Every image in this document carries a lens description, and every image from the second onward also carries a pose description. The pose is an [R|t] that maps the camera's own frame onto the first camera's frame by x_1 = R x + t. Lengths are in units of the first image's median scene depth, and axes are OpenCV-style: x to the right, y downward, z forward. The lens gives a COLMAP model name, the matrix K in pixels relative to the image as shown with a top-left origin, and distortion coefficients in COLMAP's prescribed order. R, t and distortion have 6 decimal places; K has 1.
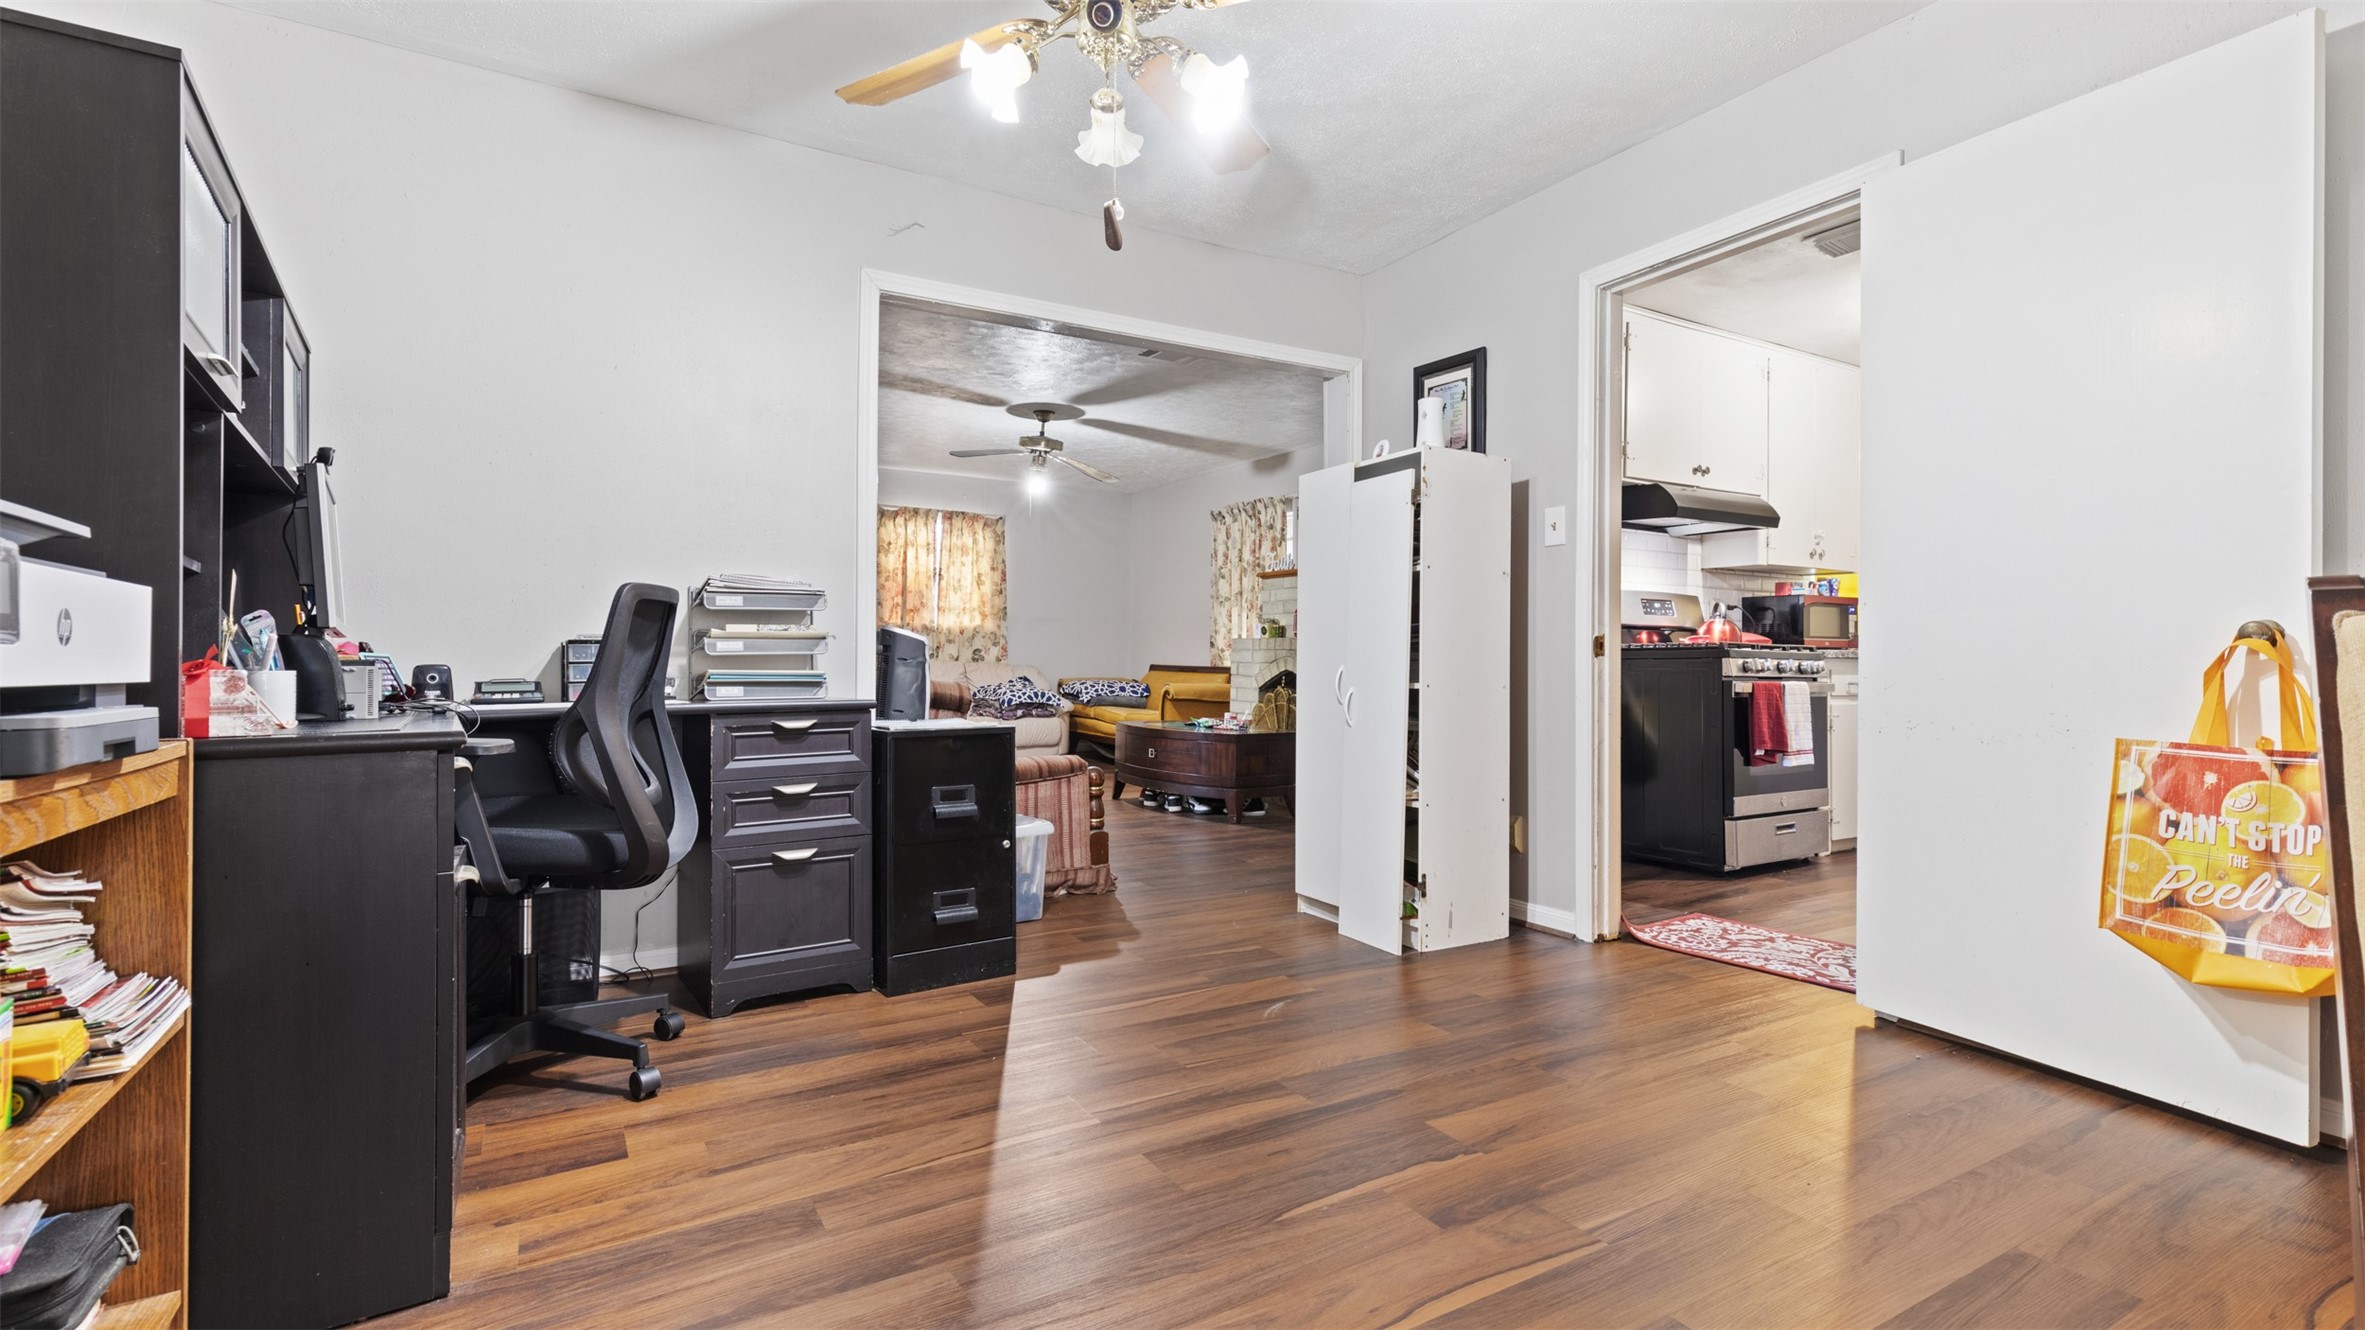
lens RADIAL K [[1058.6, 0, 1182.5], [0, 1058.6, 665.0], [0, 0, 1]] dist [0.022057, 0.000231]
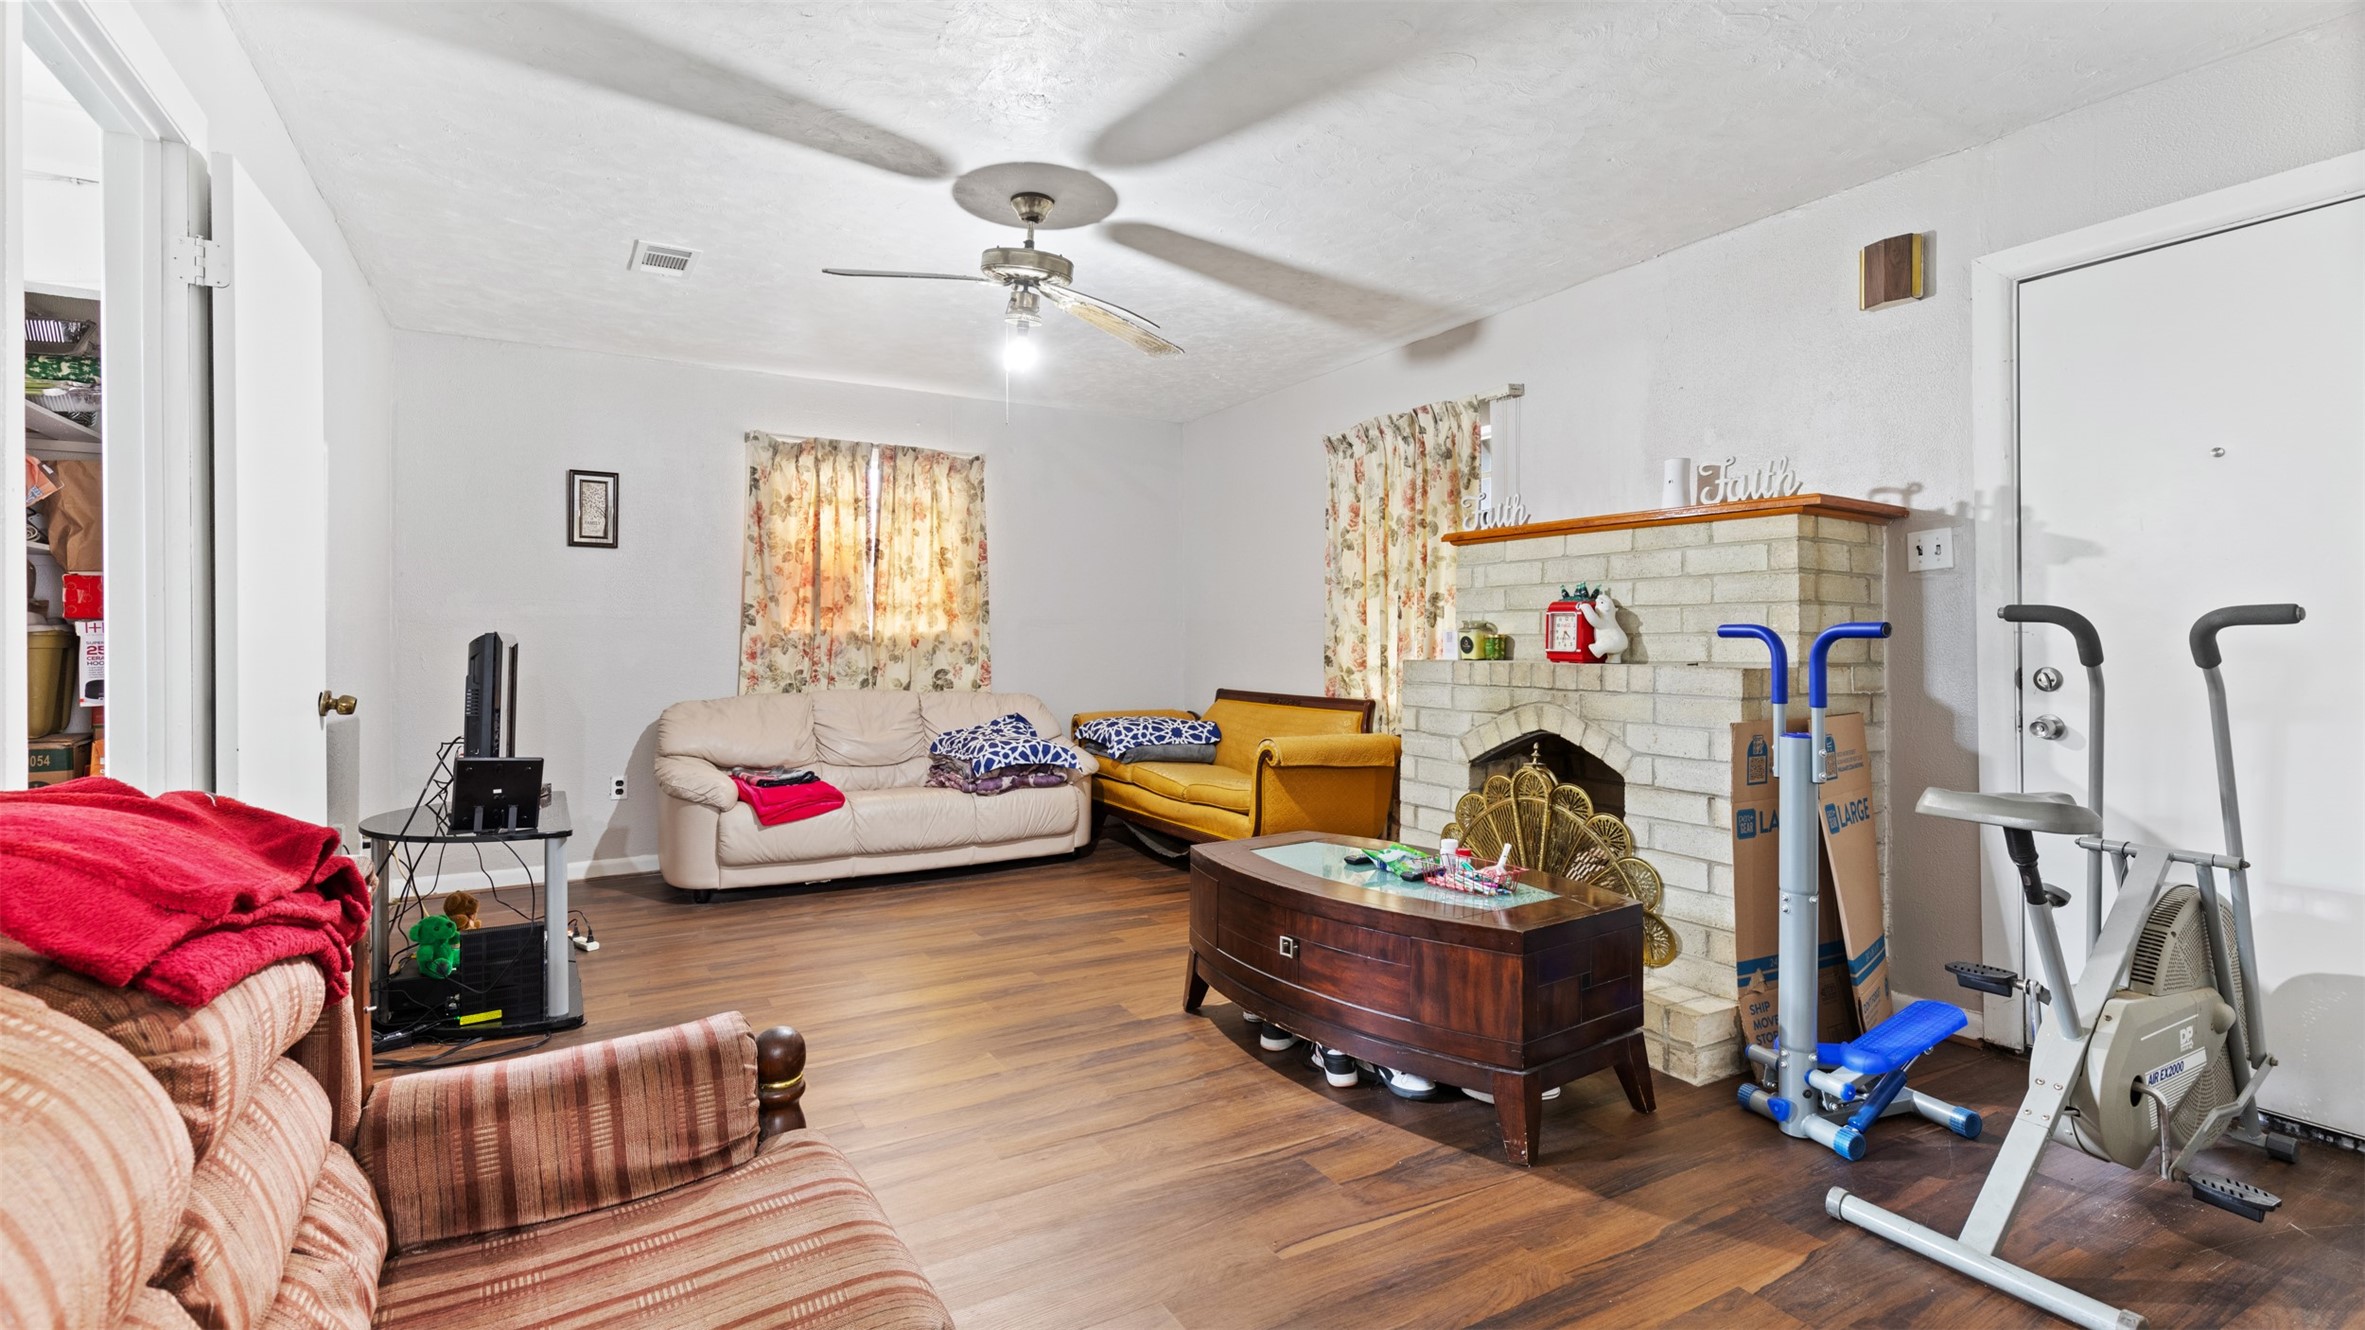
lens RADIAL K [[1105.0, 0, 1203.0], [0, 1105.0, 651.7], [0, 0, 1]] dist [0.035057, 0.000027]
pose [[0.999927, -0.011435, -0.003834, -0.041358], [0.011424, 0.999931, -0.002755, -0.024181], [0.003866, 0.002711, 0.999989, 0.383873]]
